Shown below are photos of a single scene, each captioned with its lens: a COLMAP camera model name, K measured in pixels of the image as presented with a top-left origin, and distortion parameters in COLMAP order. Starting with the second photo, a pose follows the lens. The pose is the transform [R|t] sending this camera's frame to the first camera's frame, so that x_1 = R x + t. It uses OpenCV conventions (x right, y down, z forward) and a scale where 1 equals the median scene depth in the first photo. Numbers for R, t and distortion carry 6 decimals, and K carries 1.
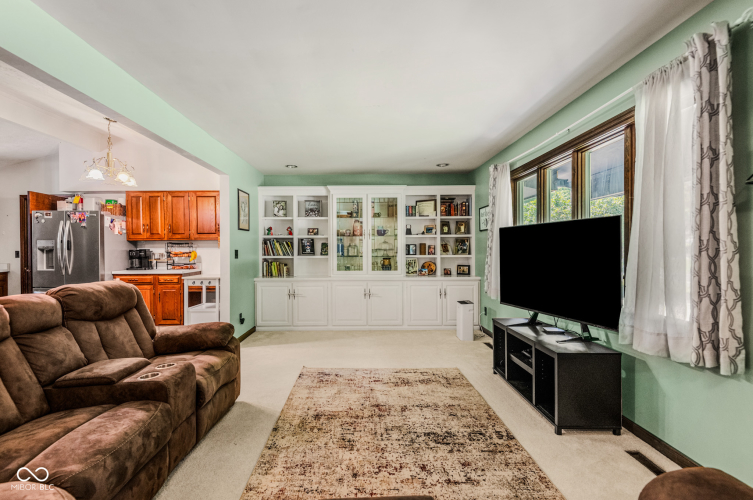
lens RADIAL K [[353.3, 0, 361.1], [0, 353.3, 250.7], [0, 0, 1]] dist [0.001432, 0.000048]
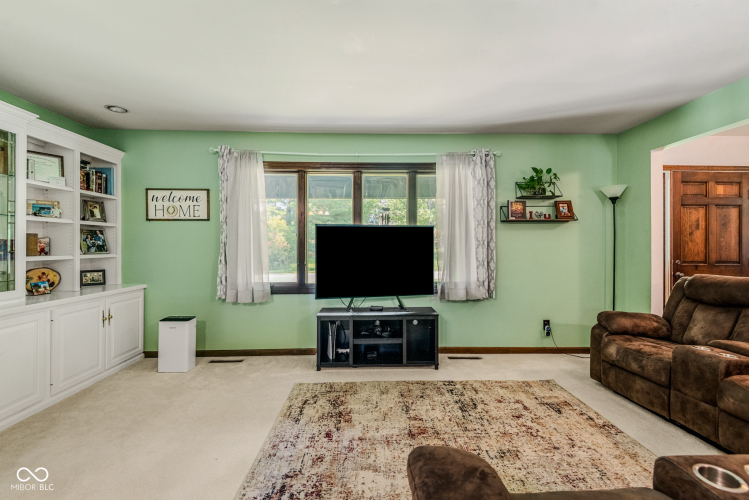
lens RADIAL K [[341.9, 0, 374.5], [0, 341.9, 250.0], [0, 0, 1]] dist [0.035699, -0.024667]
pose [[-0.027029, -0.009146, 0.999593, -0.754822], [0.002446, 0.999955, 0.009216, -0.000767], [-0.999632, 0.002694, -0.027006, 1.110704]]
